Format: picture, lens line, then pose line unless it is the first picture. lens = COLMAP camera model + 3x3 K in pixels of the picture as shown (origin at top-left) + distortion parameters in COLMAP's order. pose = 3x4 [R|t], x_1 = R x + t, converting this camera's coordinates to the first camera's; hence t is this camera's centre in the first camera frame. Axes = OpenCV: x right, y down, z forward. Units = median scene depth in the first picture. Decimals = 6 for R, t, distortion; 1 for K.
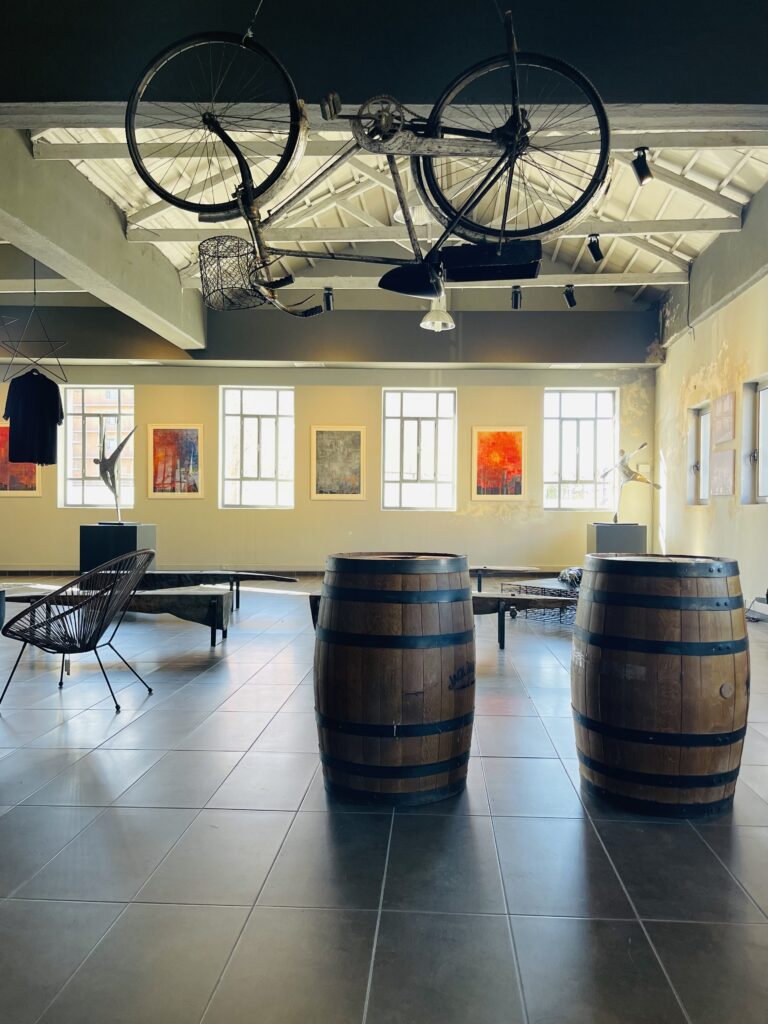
lens RADIAL K [[794.5, 0, 390.1], [0, 794.5, 516.3], [0, 0, 1]] dist [0.013478, -0.030349]
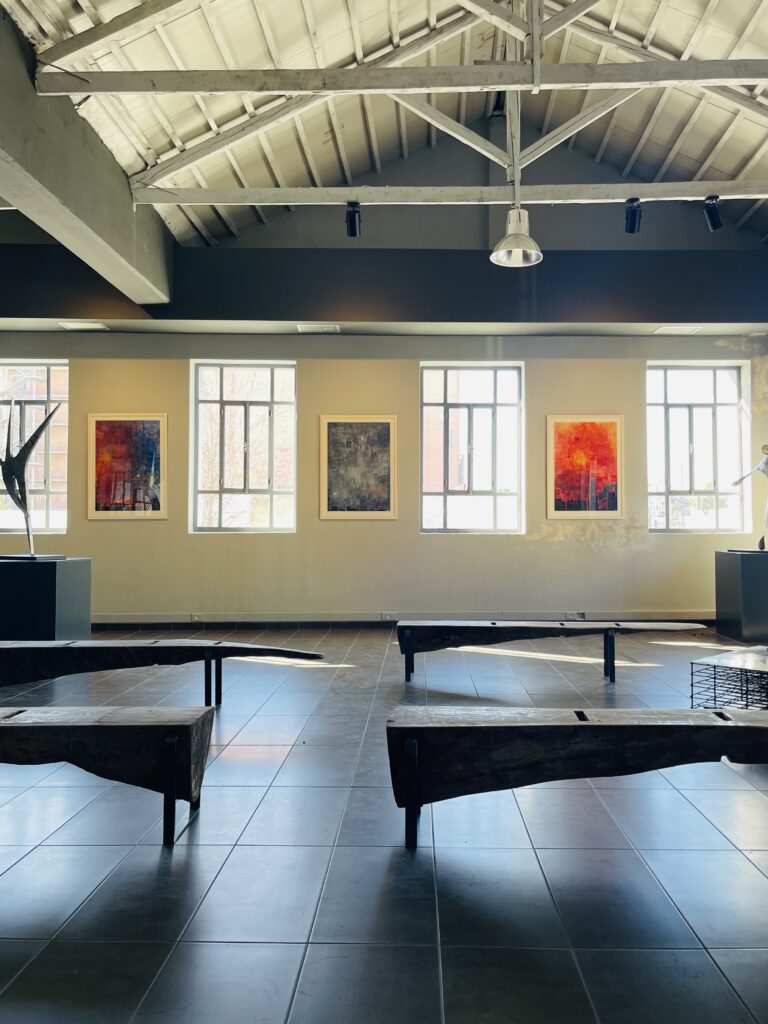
lens RADIAL K [[794.5, 0, 383.7], [0, 794.5, 507.2], [0, 0, 1]] dist [0.013478, -0.030349]
pose [[0.999699, -0.006288, 0.023711, -0.060235], [0.007247, 0.999151, -0.040546, -0.002779], [-0.023435, 0.040706, 0.998896, 0.294332]]
